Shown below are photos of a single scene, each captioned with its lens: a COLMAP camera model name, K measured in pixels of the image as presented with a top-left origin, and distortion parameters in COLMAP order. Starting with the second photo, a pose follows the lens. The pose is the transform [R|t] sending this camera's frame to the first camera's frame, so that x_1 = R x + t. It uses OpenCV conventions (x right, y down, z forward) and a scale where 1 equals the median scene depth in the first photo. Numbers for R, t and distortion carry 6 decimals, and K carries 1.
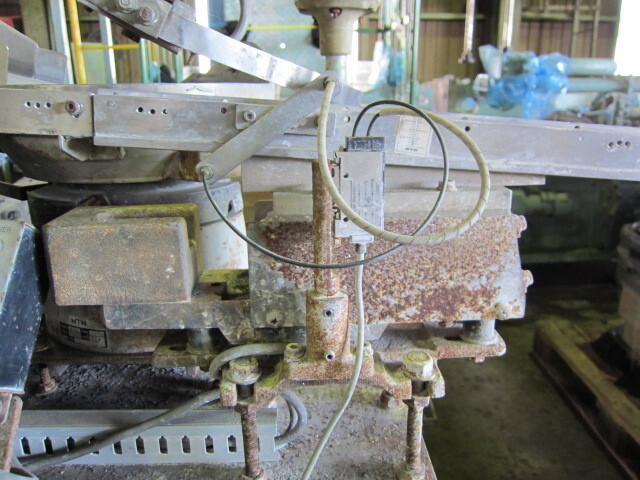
lens RADIAL K [[615.9, 0, 320.0], [0, 615.9, 240.0], [0, 0, 1]] dist [0.052869, 0.004447]
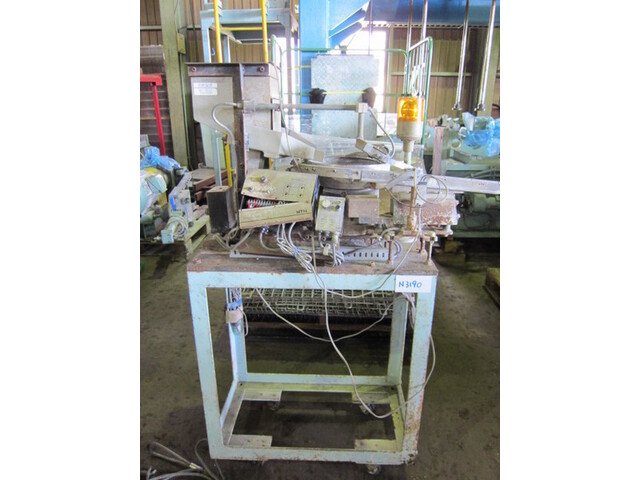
lens RADIAL K [[580.0, 0, 320.0], [0, 580.0, 240.0], [0, 0, 1]] dist [0.128459, 0.001756]
pose [[0.999211, 0.039603, 0.003008, -0.617165], [-0.039635, 0.999150, 0.011300, 0.223712], [-0.002557, -0.011410, 0.999932, -3.006966]]
